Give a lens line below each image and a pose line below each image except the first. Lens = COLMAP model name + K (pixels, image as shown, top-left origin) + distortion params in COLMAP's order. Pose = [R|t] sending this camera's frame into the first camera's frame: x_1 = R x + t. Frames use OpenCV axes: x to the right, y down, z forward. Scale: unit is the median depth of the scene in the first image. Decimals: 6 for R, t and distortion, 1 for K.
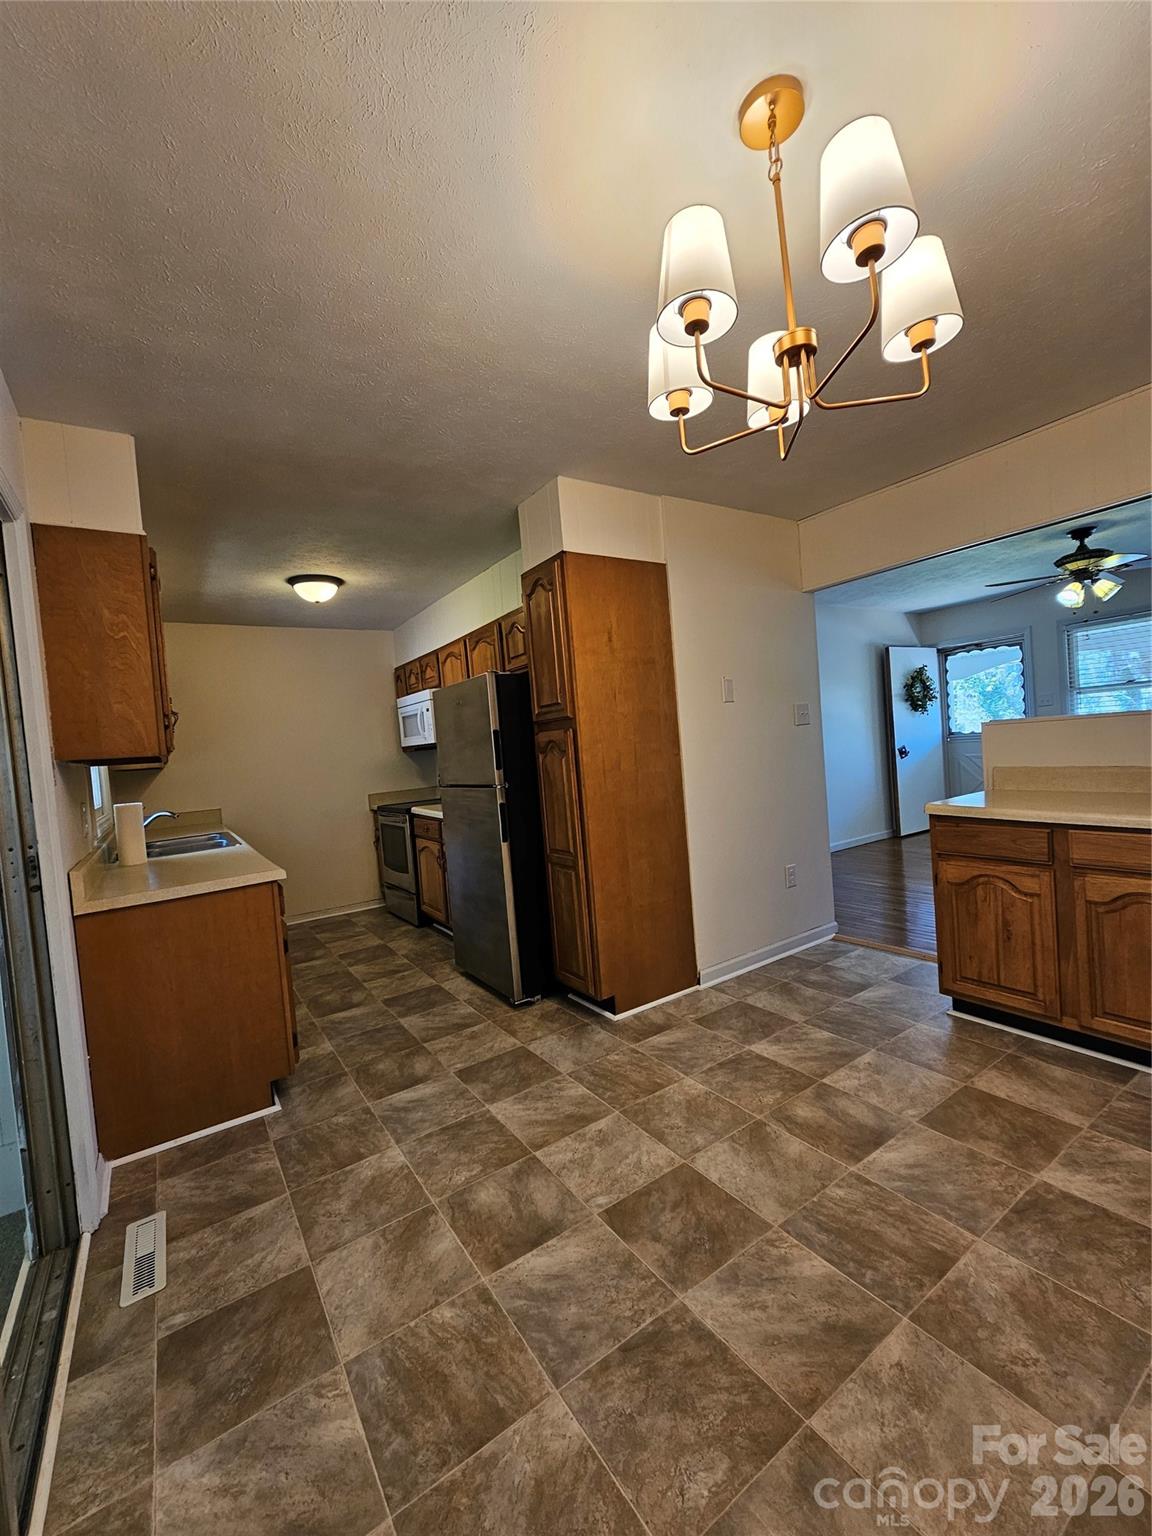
lens RADIAL K [[619.0, 0, 576.0], [0, 619.0, 768.0], [0, 0, 1]] dist [-0.000054, 0.000096]
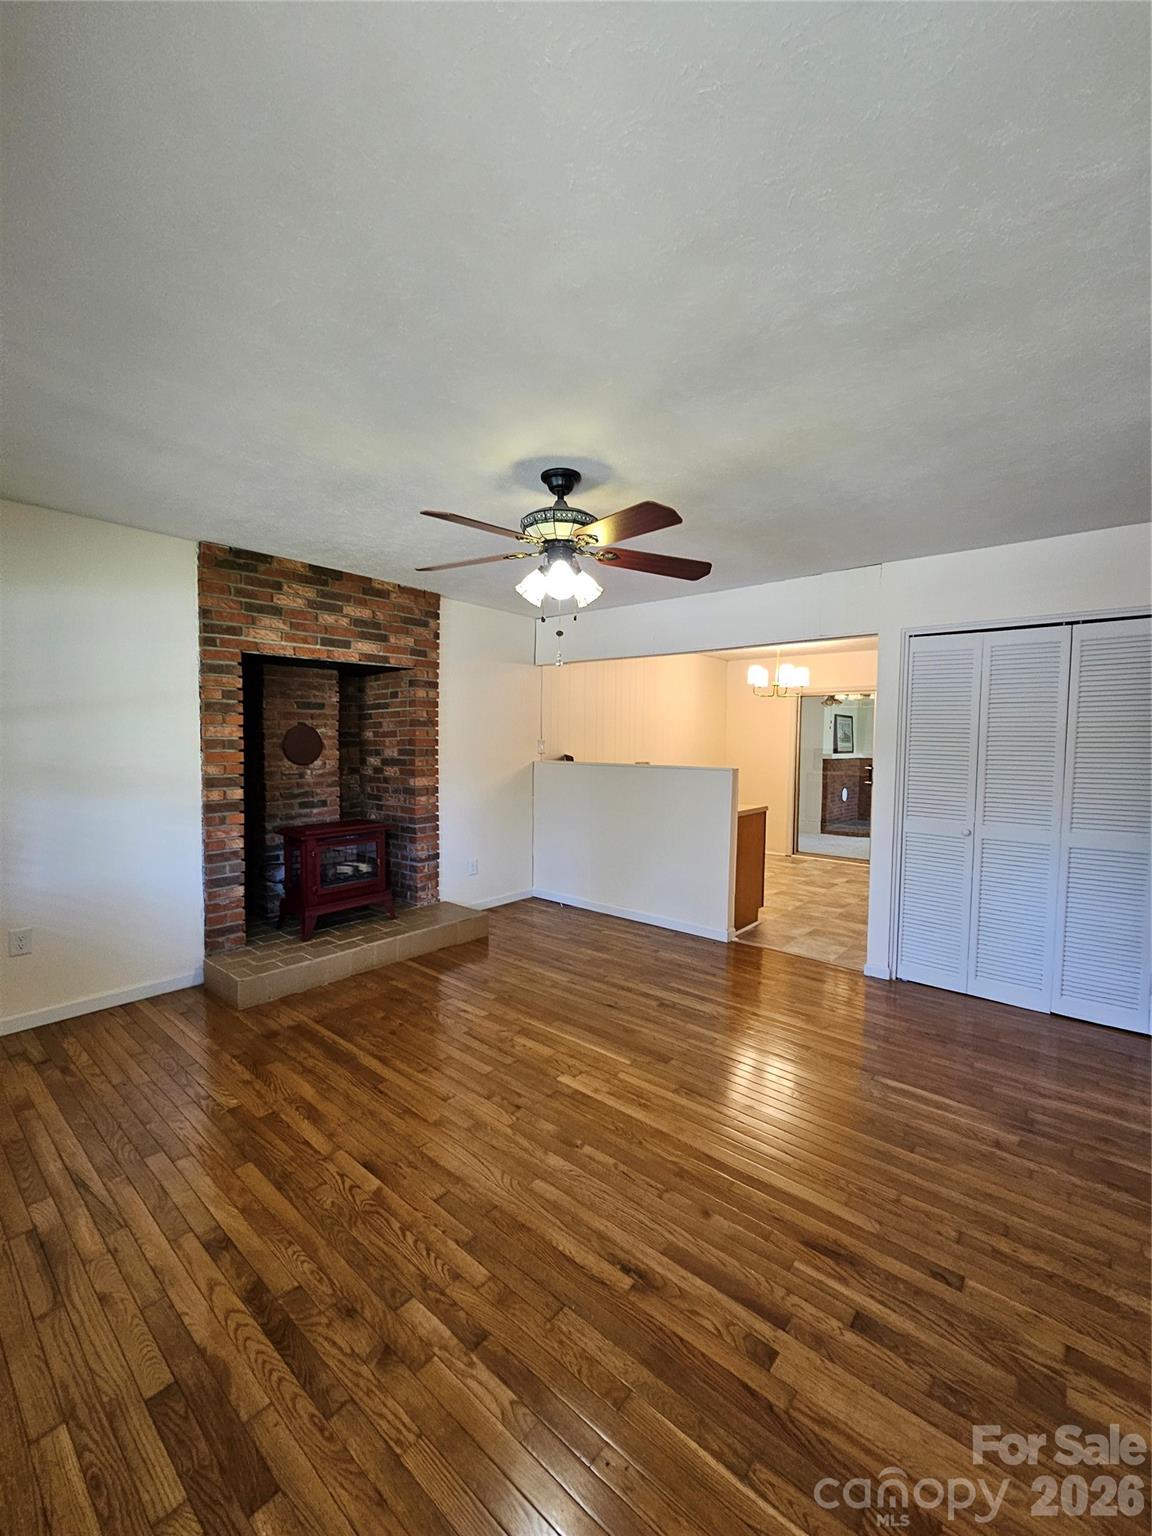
lens RADIAL K [[619.0, 0, 576.0], [0, 619.0, 768.0], [0, 0, 1]] dist [-0.000054, 0.000096]
pose [[-0.956825, 0.083114, -0.278528, 0.633067], [0.055208, 0.992769, 0.106591, -0.110683], [0.285373, 0.086612, -0.954495, 1.014308]]
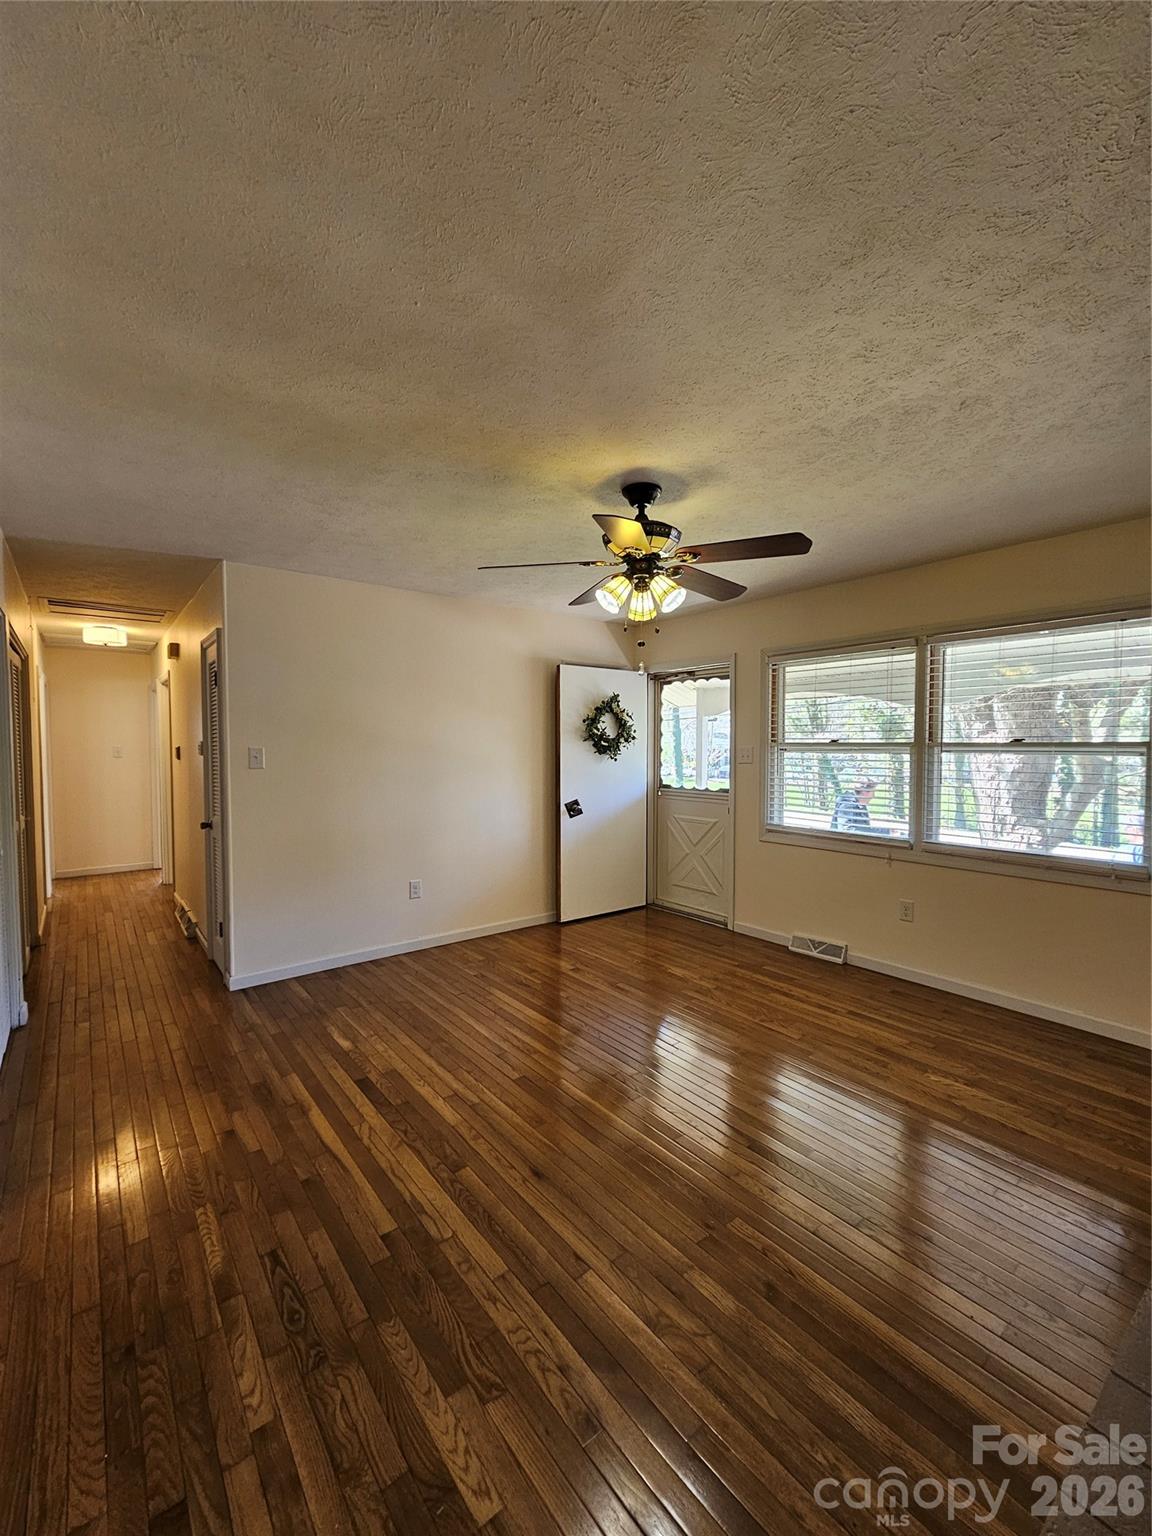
lens RADIAL K [[619.0, 0, 576.0], [0, 619.0, 768.0], [0, 0, 1]] dist [-0.000054, 0.000096]
pose [[0.992956, 0.076655, 0.090345, 0.461486], [-0.076371, 0.997058, -0.006598, -0.069458], [-0.090584, -0.000349, 0.995889, 0.263548]]
